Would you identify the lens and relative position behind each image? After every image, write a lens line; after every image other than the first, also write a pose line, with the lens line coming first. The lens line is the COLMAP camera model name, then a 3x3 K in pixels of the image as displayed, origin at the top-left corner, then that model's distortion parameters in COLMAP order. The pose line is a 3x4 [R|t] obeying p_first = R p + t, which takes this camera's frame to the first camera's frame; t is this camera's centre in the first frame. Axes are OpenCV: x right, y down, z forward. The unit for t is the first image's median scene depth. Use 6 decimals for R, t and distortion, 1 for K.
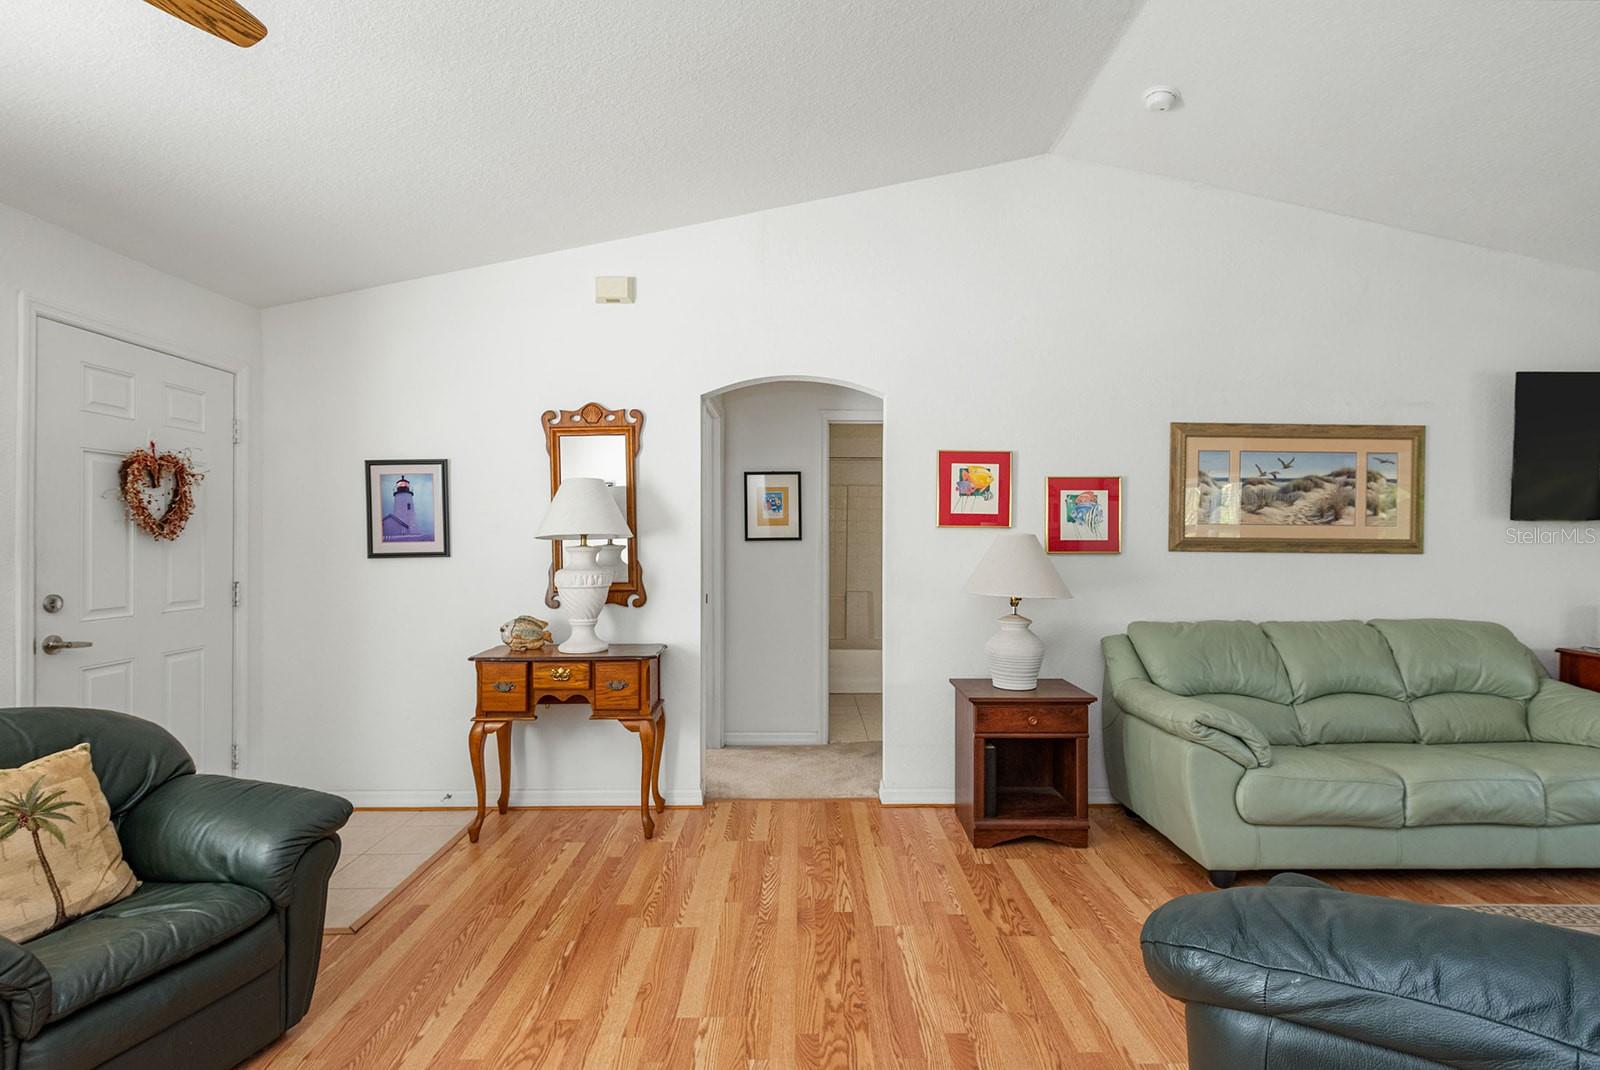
lens RADIAL K [[771.7, 0, 806.4], [0, 771.7, 538.2], [0, 0, 1]] dist [0.010494, -0.000038]
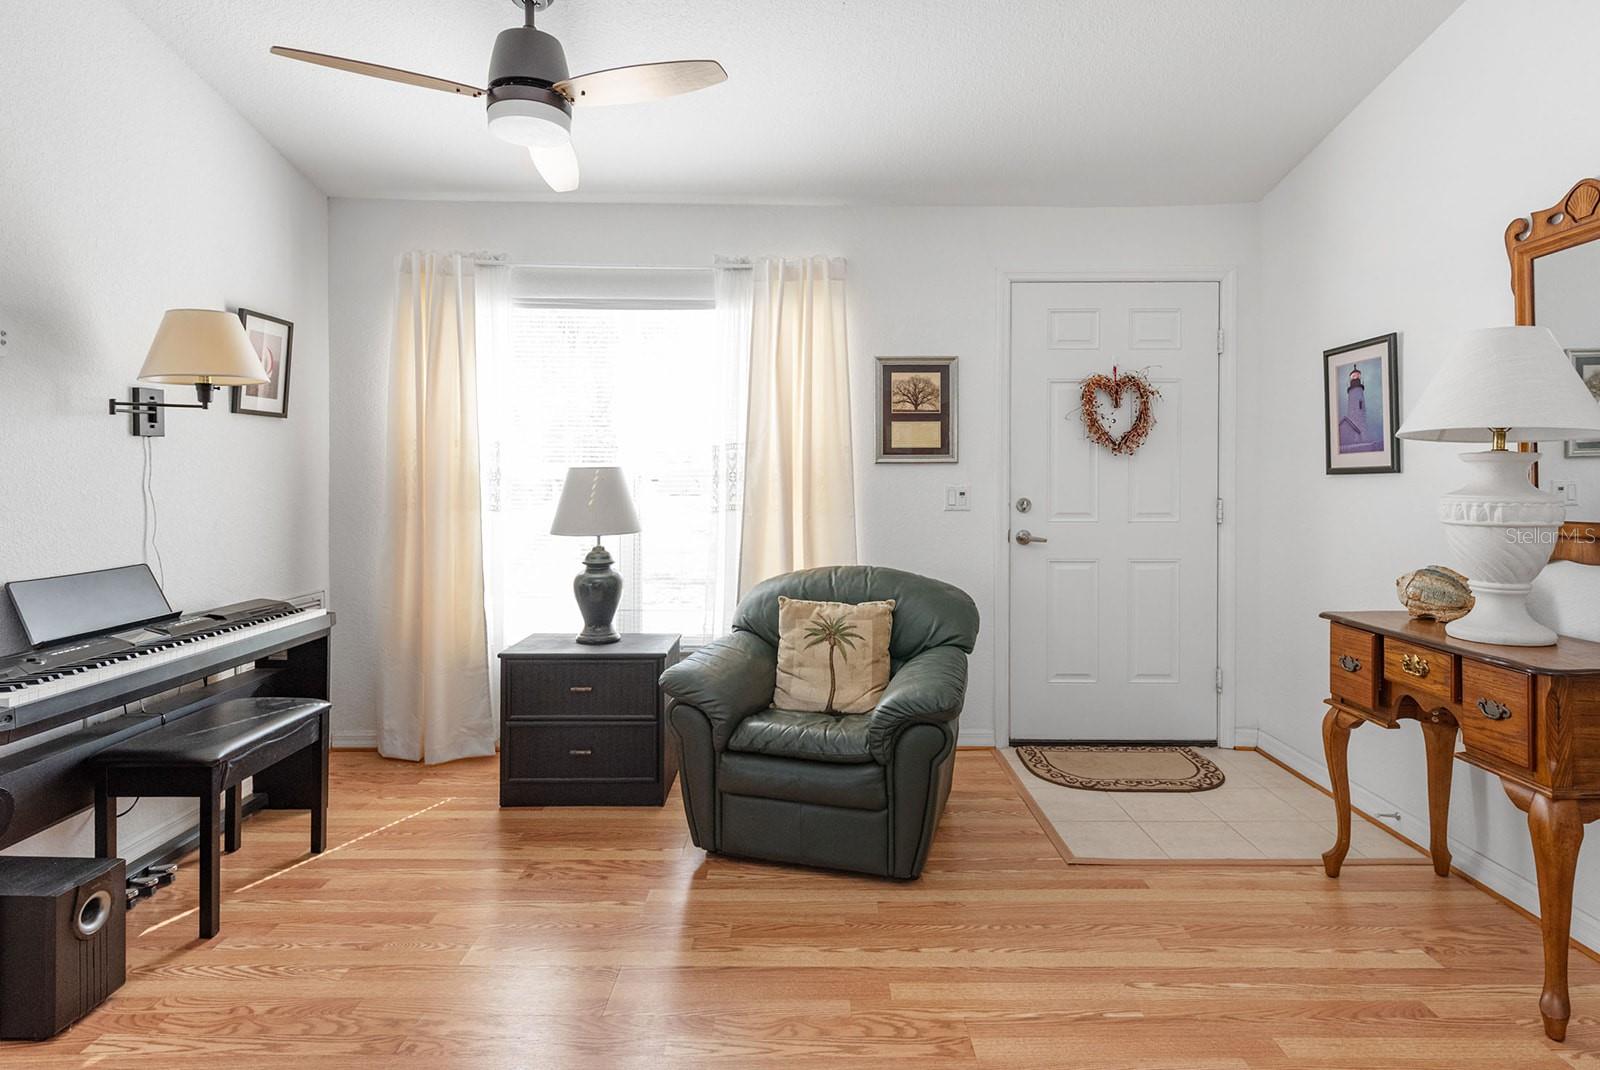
lens RADIAL K [[858.0, 0, 806.3], [0, 858.0, 474.4], [0, 0, 1]] dist [0.015053, -0.005621]
pose [[-0.014304, 0.000533, -0.999898, 0.336738], [0.004675, 0.999989, 0.000466, 0.023700], [0.999887, -0.004668, -0.014307, 0.501287]]
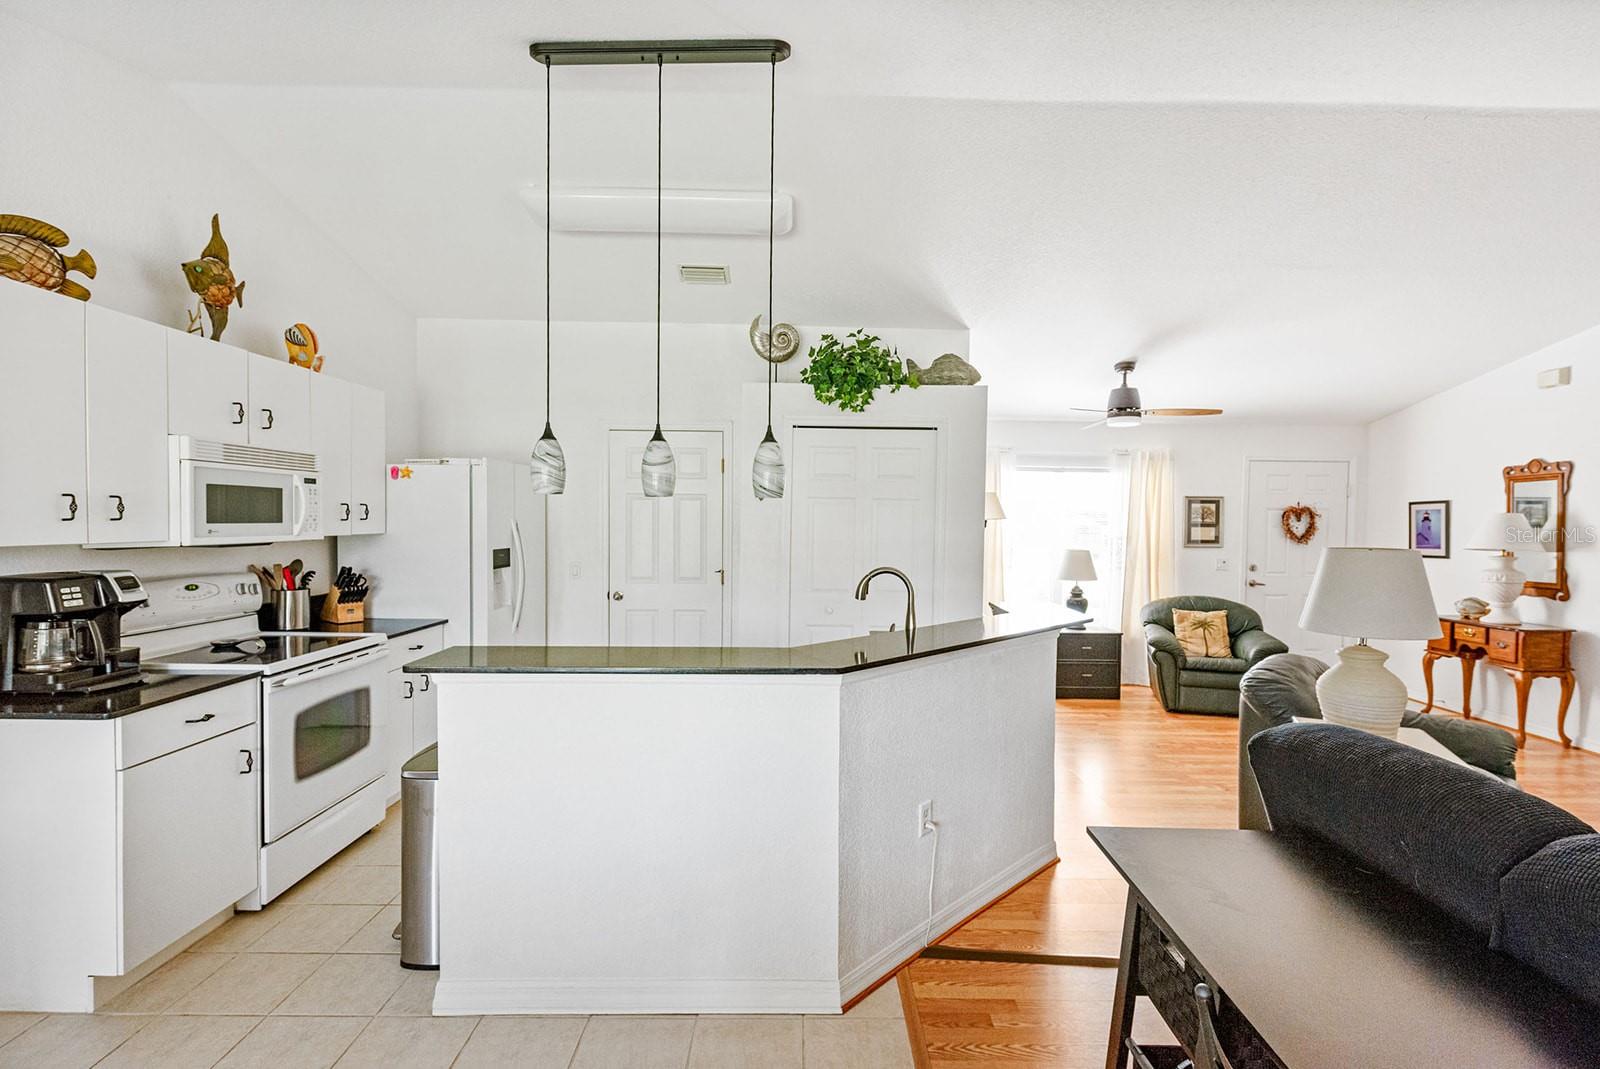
lens RADIAL K [[747.5, 0, 806.7], [0, 747.5, 538.7], [0, 0, 1]] dist [0.003854, -0.001393]
pose [[-0.002977, 0.025364, -0.999674, 1.208276], [-0.006153, 0.999659, 0.025382, -0.054083], [0.999977, 0.006227, -0.002820, -0.395986]]
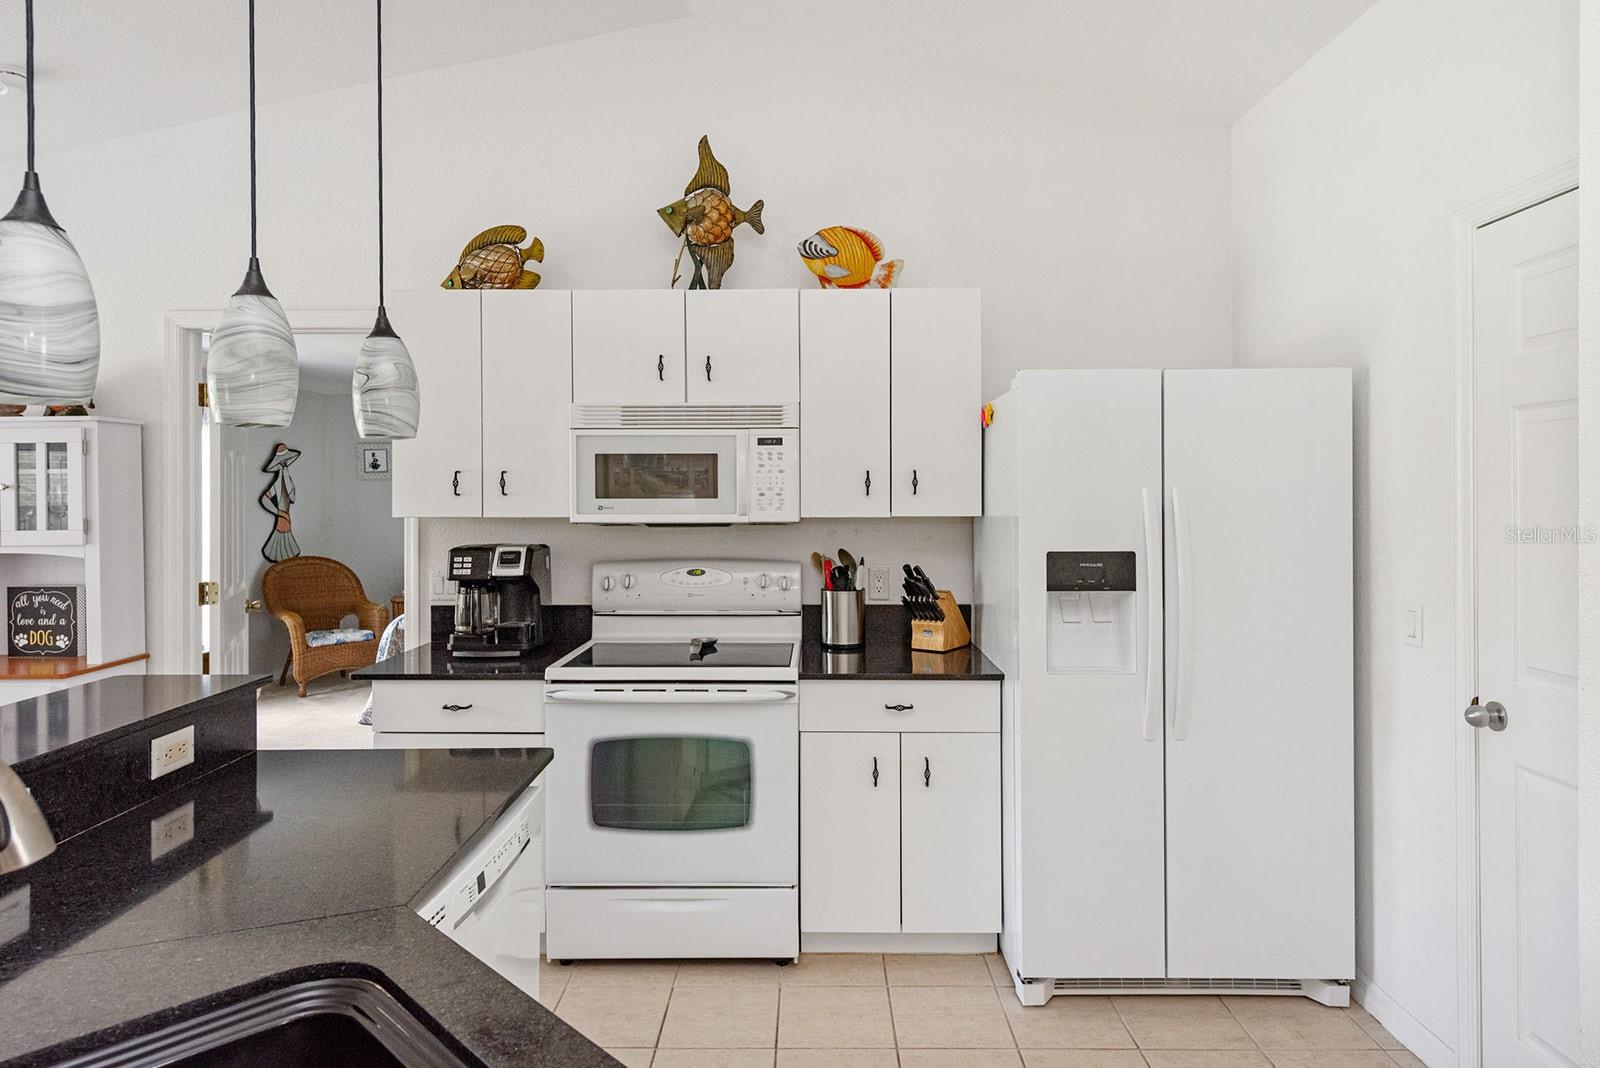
lens RADIAL K [[963.0, 0, 808.0], [0, 963.0, 495.9], [0, 0, 1]] dist [0.012617, -0.007903]
pose [[-0.999838, 0.000536, 0.017991, 0.208861], [0.000490, 0.999997, -0.002588, -0.046164], [-0.017992, -0.002578, -0.999835, -0.133090]]
